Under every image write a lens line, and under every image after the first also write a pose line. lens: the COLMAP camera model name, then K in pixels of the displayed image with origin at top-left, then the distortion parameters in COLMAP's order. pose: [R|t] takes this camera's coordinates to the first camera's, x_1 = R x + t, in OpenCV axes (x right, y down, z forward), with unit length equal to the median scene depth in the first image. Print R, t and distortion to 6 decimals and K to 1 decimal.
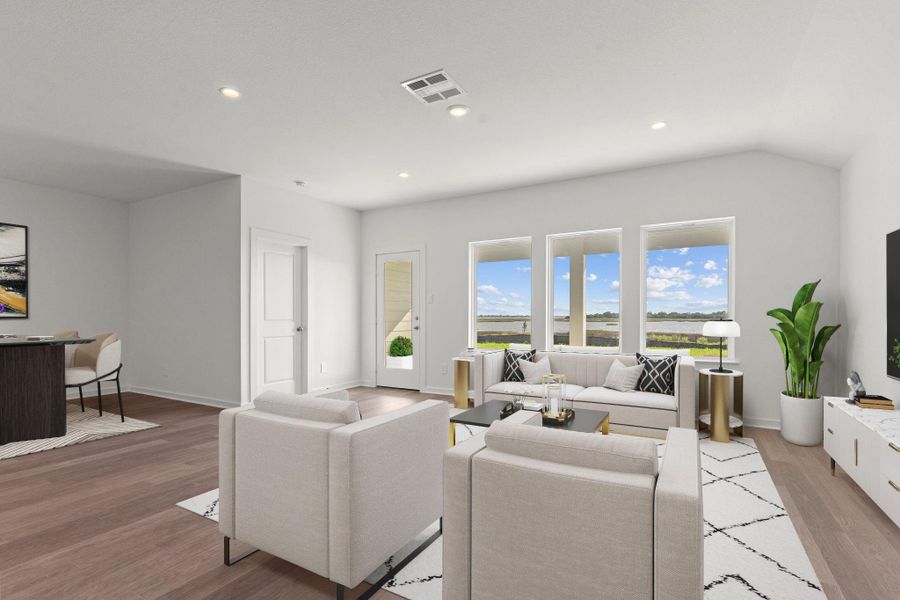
lens RADIAL K [[423.7, 0, 439.9], [0, 423.7, 322.1], [0, 0, 1]] dist [0.001367, -0.001704]
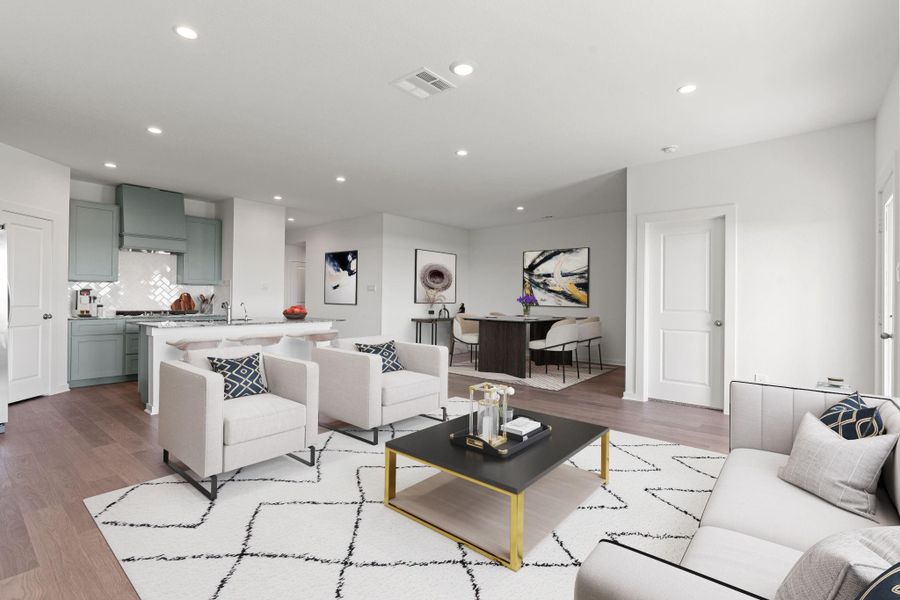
lens RADIAL K [[423.7, 0, 450.7], [0, 423.7, 295.4], [0, 0, 1]] dist [0.001367, -0.001704]
pose [[-0.158786, -0.023439, -0.987035, 0.566221], [-0.015276, 0.999657, -0.021282, -0.011682], [0.987195, 0.011699, -0.159090, 0.710434]]
